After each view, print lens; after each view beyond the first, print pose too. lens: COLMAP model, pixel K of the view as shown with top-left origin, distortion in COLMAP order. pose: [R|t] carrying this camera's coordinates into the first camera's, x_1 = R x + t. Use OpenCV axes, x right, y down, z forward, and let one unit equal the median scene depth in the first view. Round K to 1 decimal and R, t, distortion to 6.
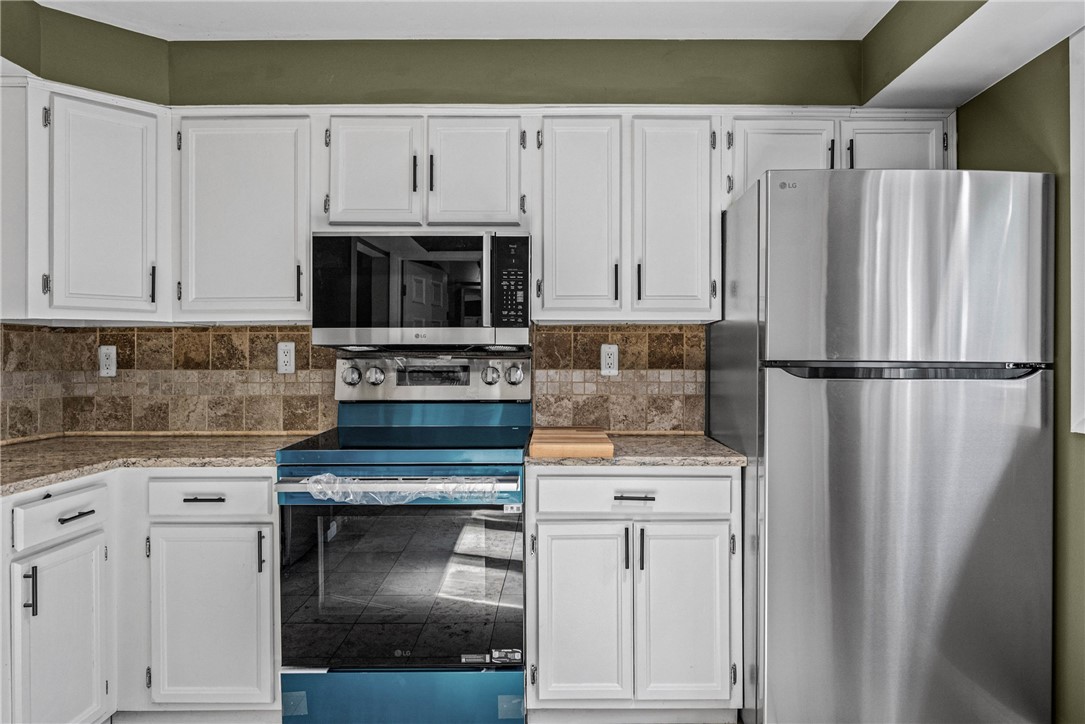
lens RADIAL K [[695.6, 0, 542.5], [0, 695.6, 362.0], [0, 0, 1]] dist [0.000878, 0.001399]
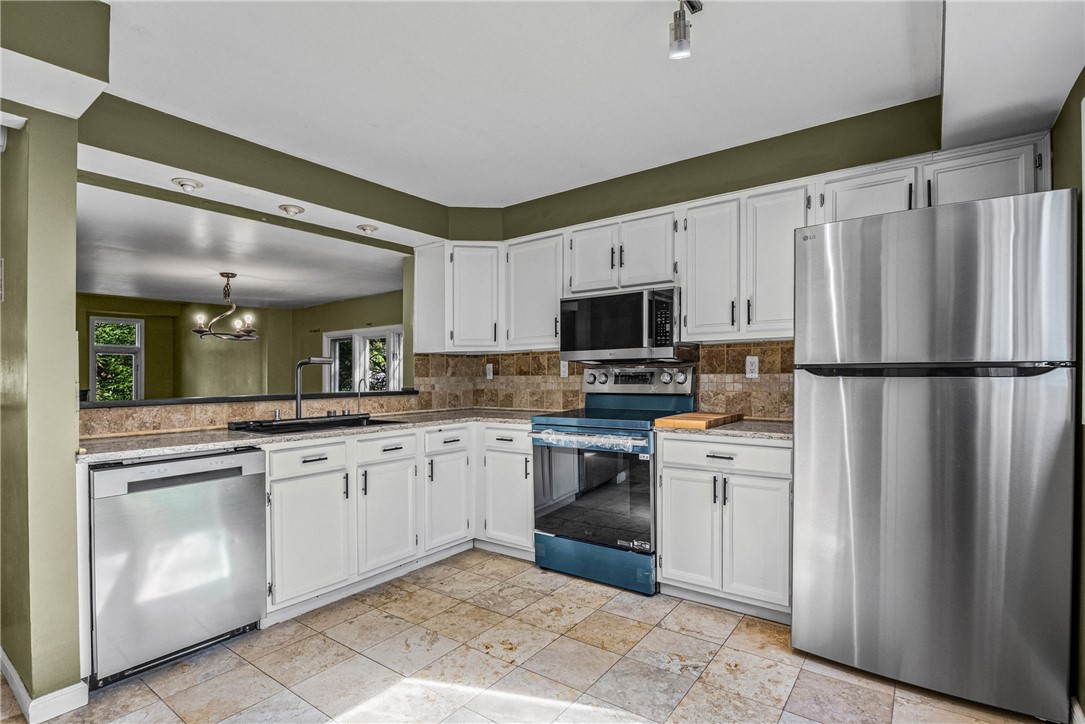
lens RADIAL K [[523.5, 0, 542.6], [0, 523.5, 376.1], [0, 0, 1]] dist [0.000629, 0.000086]
pose [[0.805119, -0.005072, -0.593091, 0.428600], [0.005532, 0.999984, -0.001042, 0.015867], [0.593087, -0.002443, 0.805135, -0.124230]]
